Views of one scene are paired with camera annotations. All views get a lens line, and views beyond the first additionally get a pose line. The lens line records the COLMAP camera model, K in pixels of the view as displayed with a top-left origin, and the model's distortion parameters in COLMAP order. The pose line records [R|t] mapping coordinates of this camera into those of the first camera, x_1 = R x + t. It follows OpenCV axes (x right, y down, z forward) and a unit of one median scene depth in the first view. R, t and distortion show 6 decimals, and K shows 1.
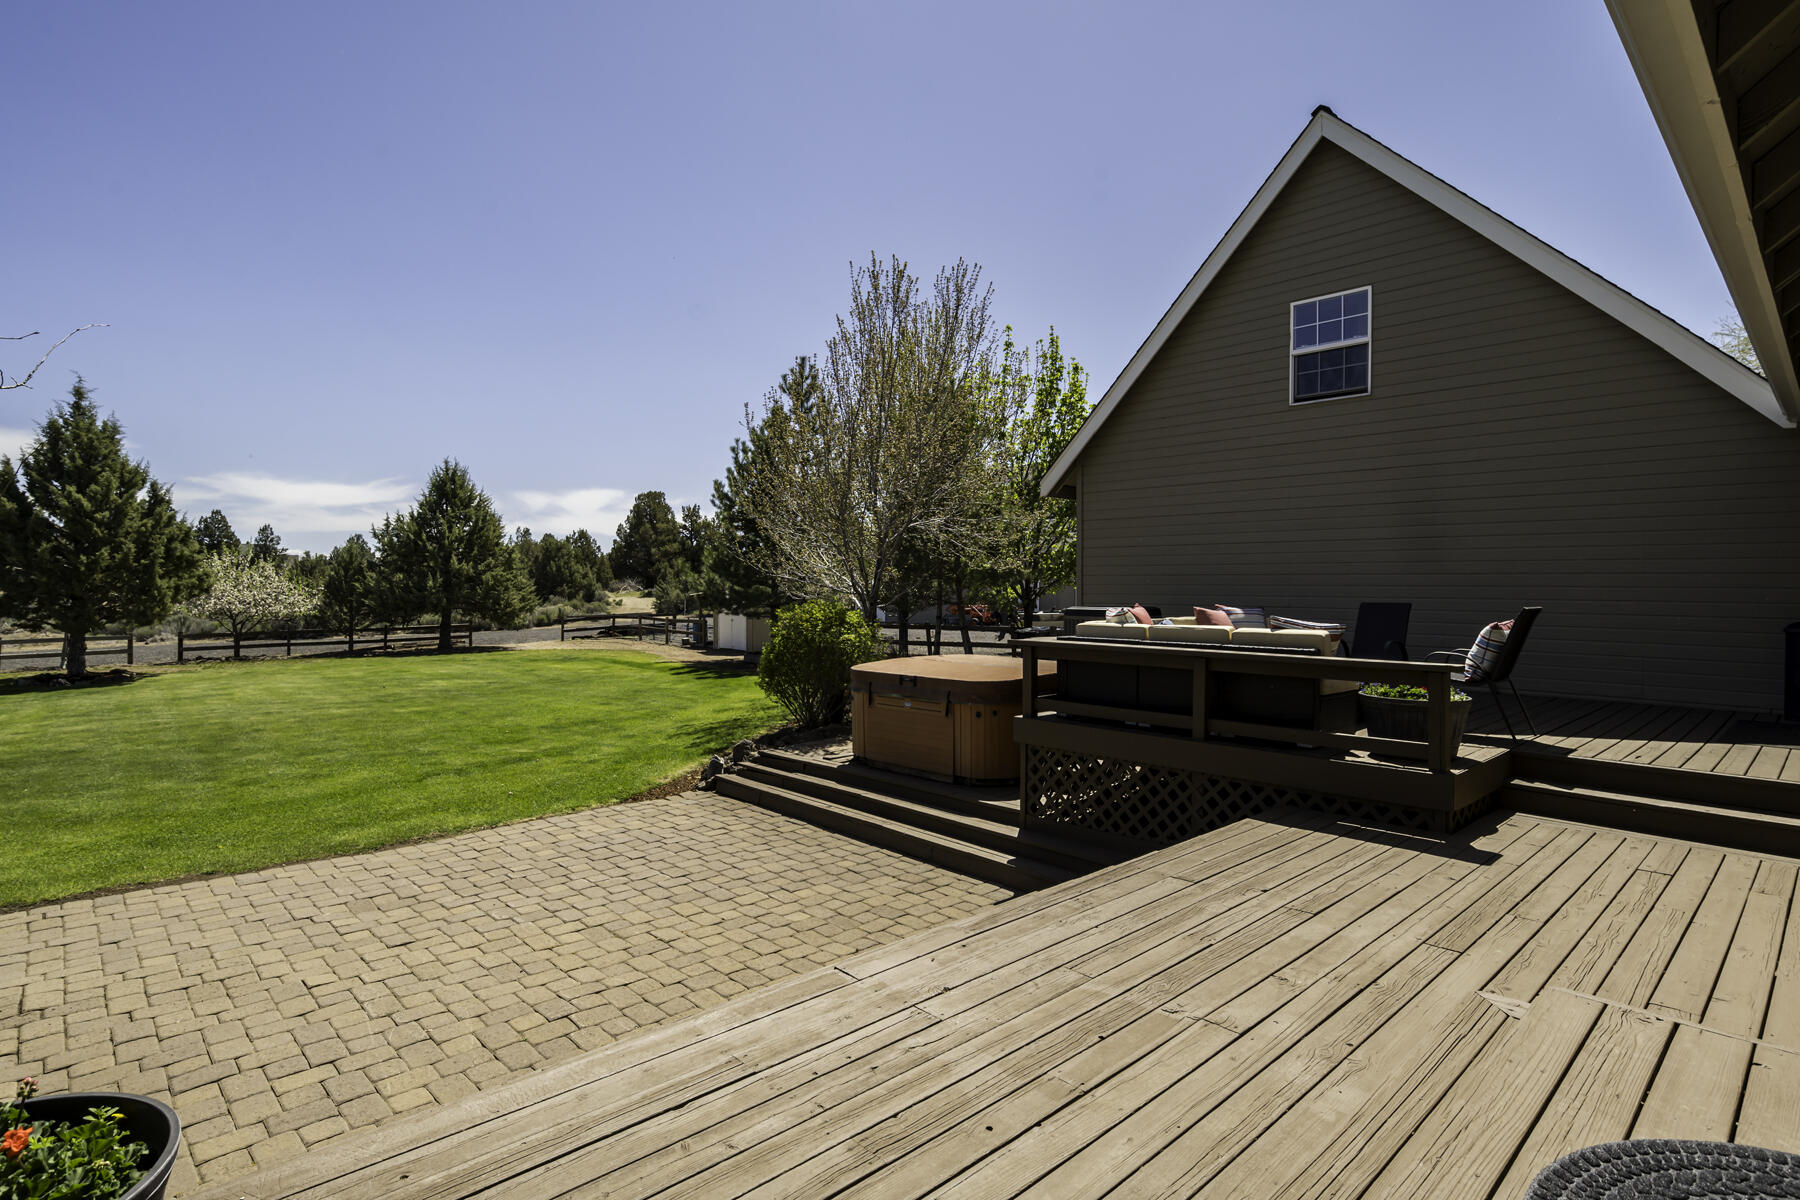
lens RADIAL K [[928.5, 0, 946.7], [0, 928.5, 592.1], [0, 0, 1]] dist [-0.021457, 0.009252]
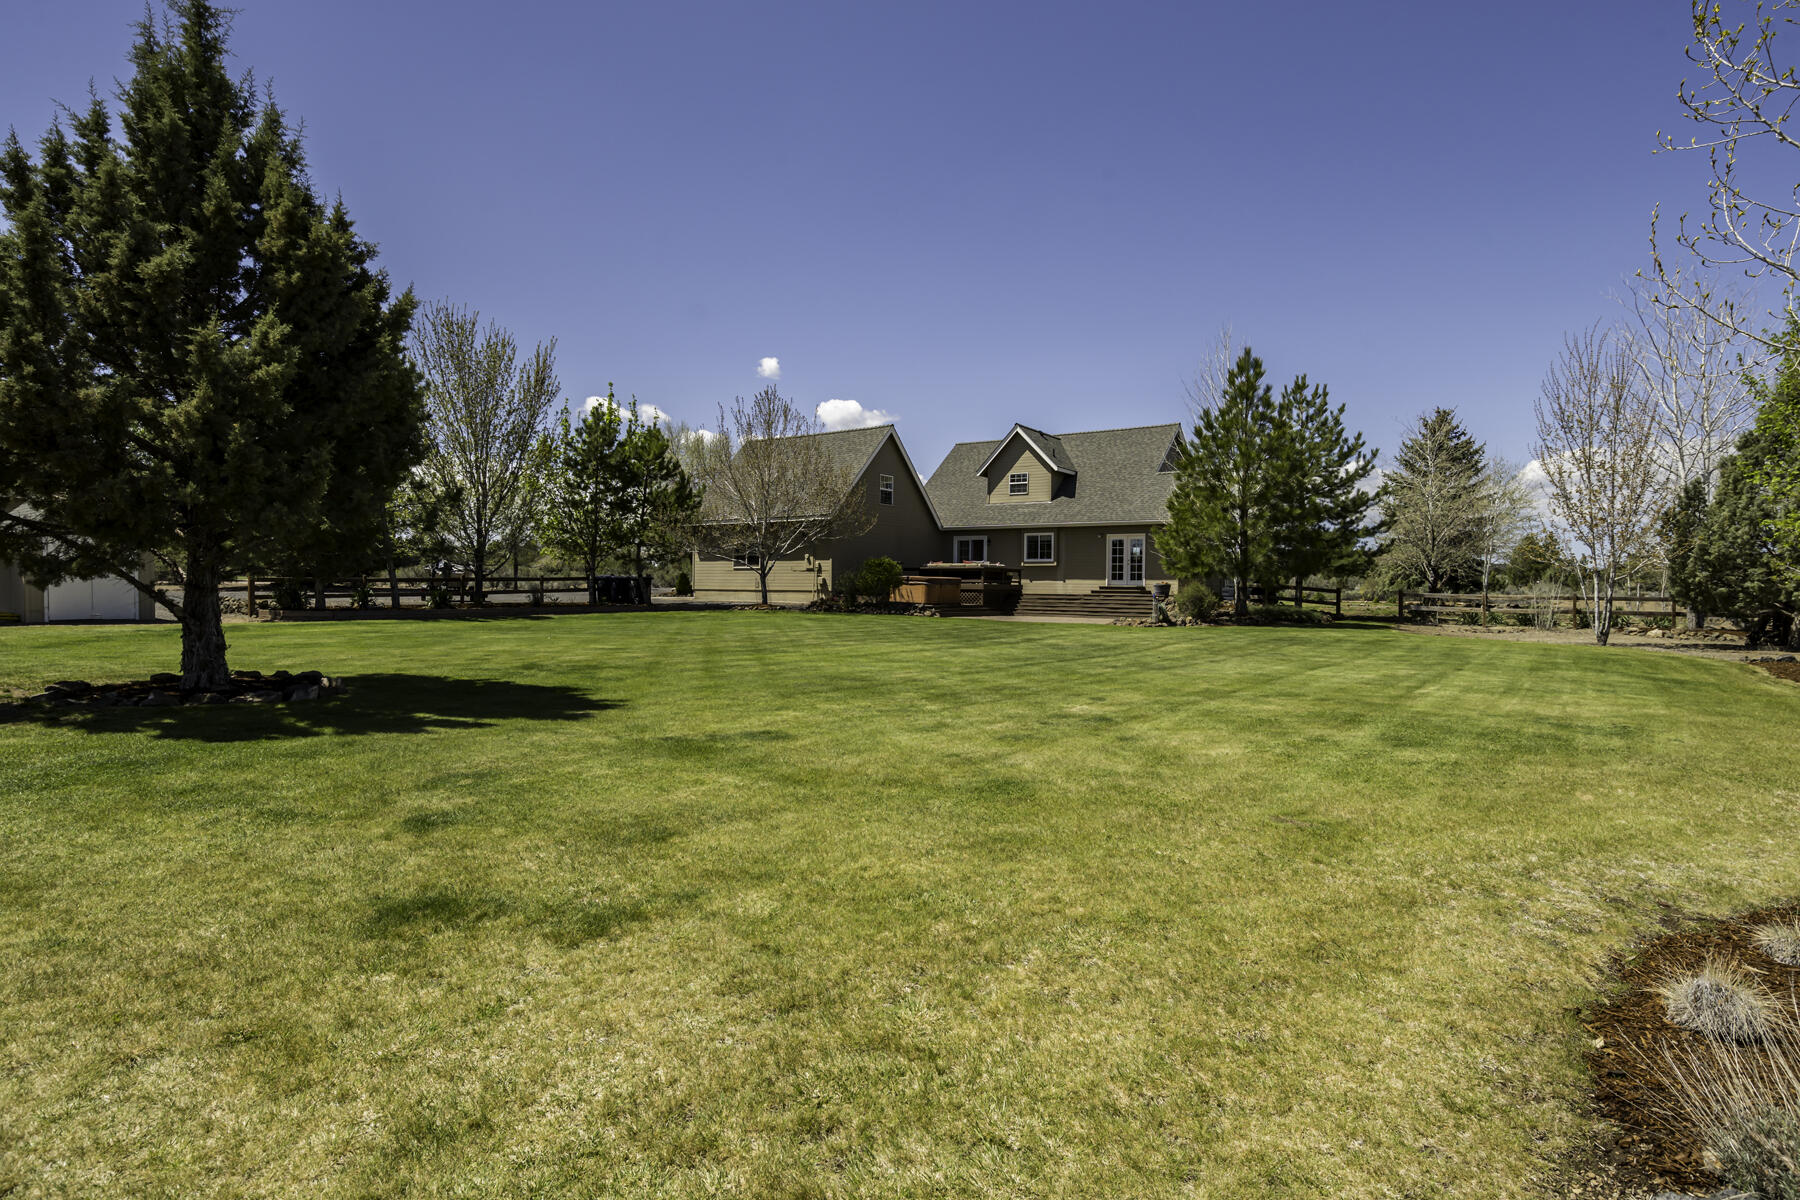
lens RADIAL K [[928.5, 0, 892.6], [0, 928.5, 592.1], [0, 0, 1]] dist [-0.021457, 0.009252]
pose [[-0.205173, -0.007599, 0.978696, -3.167643], [-0.000239, 0.999970, 0.007714, 0.103783], [-0.978726, 0.001349, -0.205168, 1.746714]]
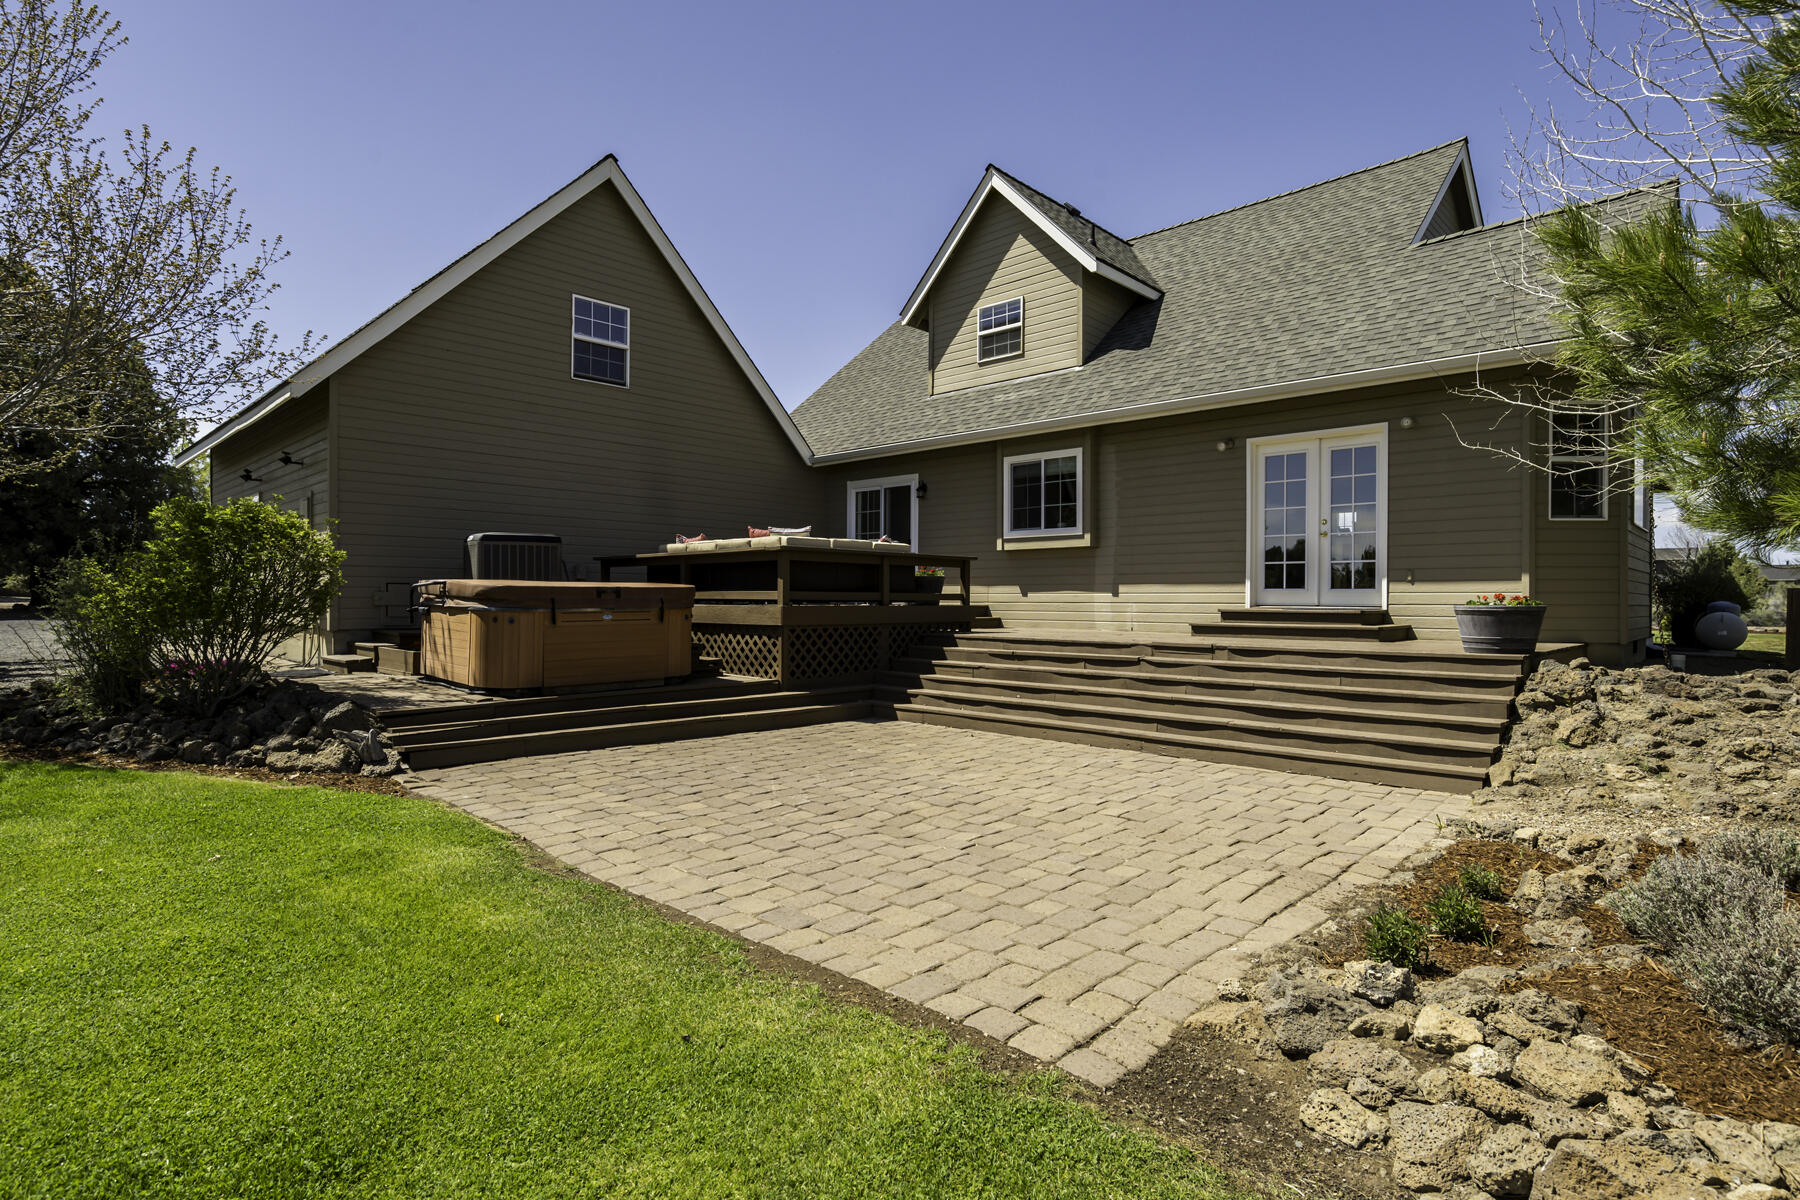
lens RADIAL K [[928.5, 0, 894.3], [0, 928.5, 600.1], [0, 0, 1]] dist [-0.021457, 0.009252]
pose [[-0.053604, -0.002012, 0.998560, -0.899870], [0.006923, 0.999973, 0.002386, 0.092474], [-0.998538, 0.007041, -0.053589, 0.678900]]
